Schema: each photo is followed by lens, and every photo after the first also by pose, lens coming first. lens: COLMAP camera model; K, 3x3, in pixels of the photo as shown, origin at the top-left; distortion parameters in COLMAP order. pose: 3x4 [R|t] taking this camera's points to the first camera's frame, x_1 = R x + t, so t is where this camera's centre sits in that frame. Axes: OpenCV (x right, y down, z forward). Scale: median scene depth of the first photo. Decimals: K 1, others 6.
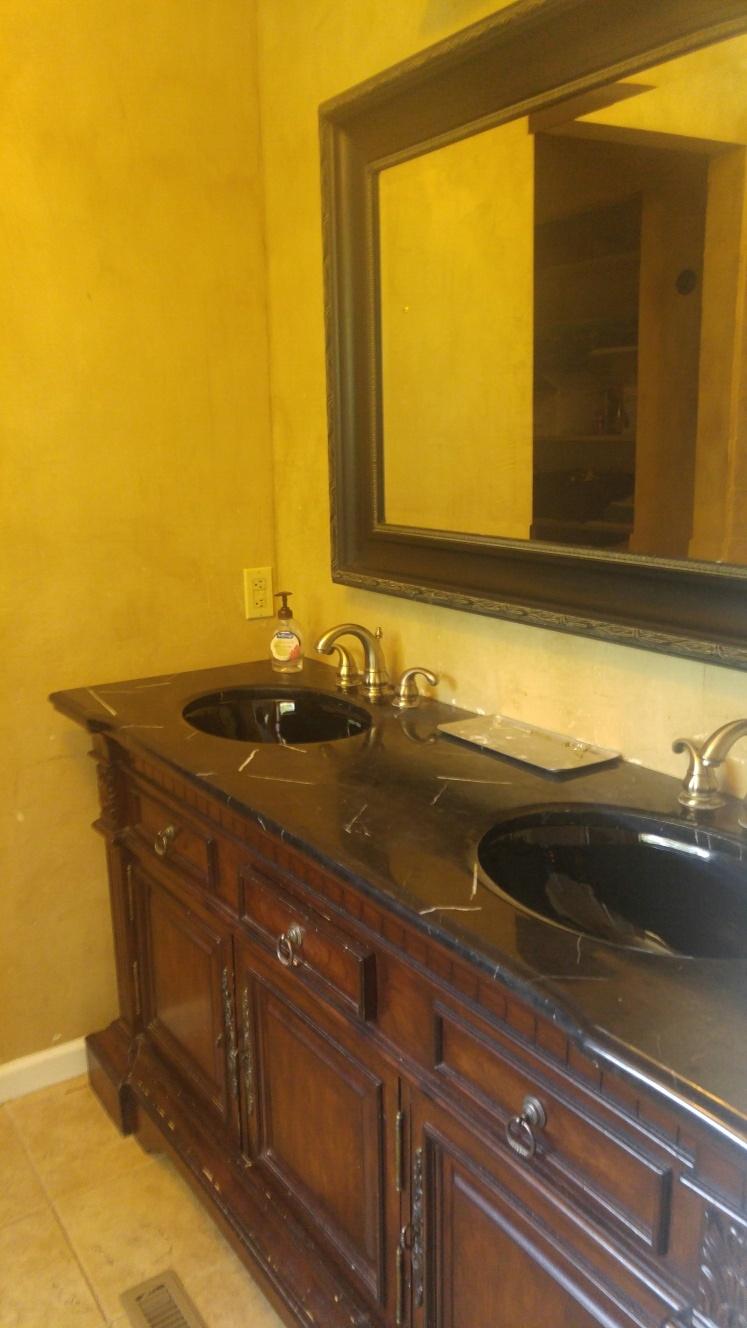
lens RADIAL K [[1004.5, 0, 373.5], [0, 1004.5, 664.0], [0, 0, 1]] dist [-0.000418, 0.002375]
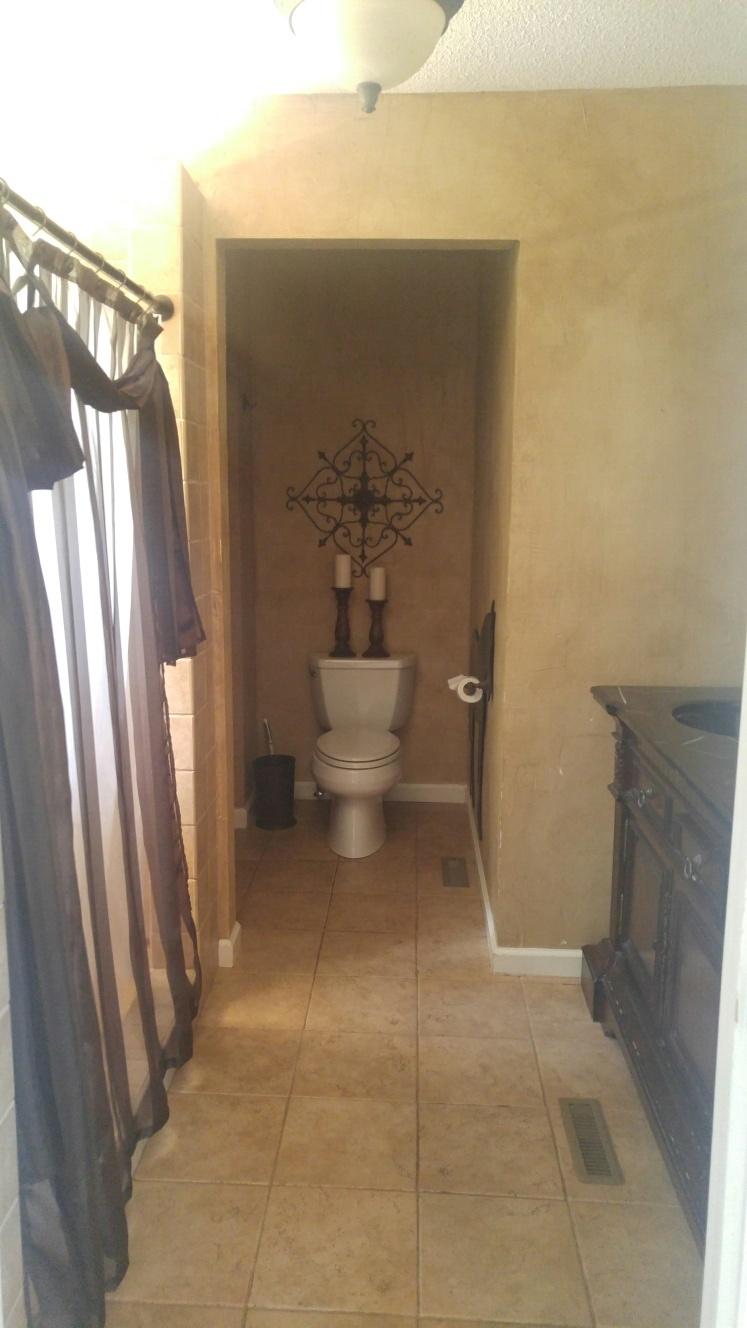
lens RADIAL K [[1008.2, 0, 370.6], [0, 1008.2, 691.4], [0, 0, 1]] dist [0.135578, 0.116589]
pose [[0.801591, 0.153153, -0.577923, 0.257019], [-0.169156, 0.985234, 0.026471, 0.050583], [0.573444, 0.076540, 0.815662, -0.352240]]
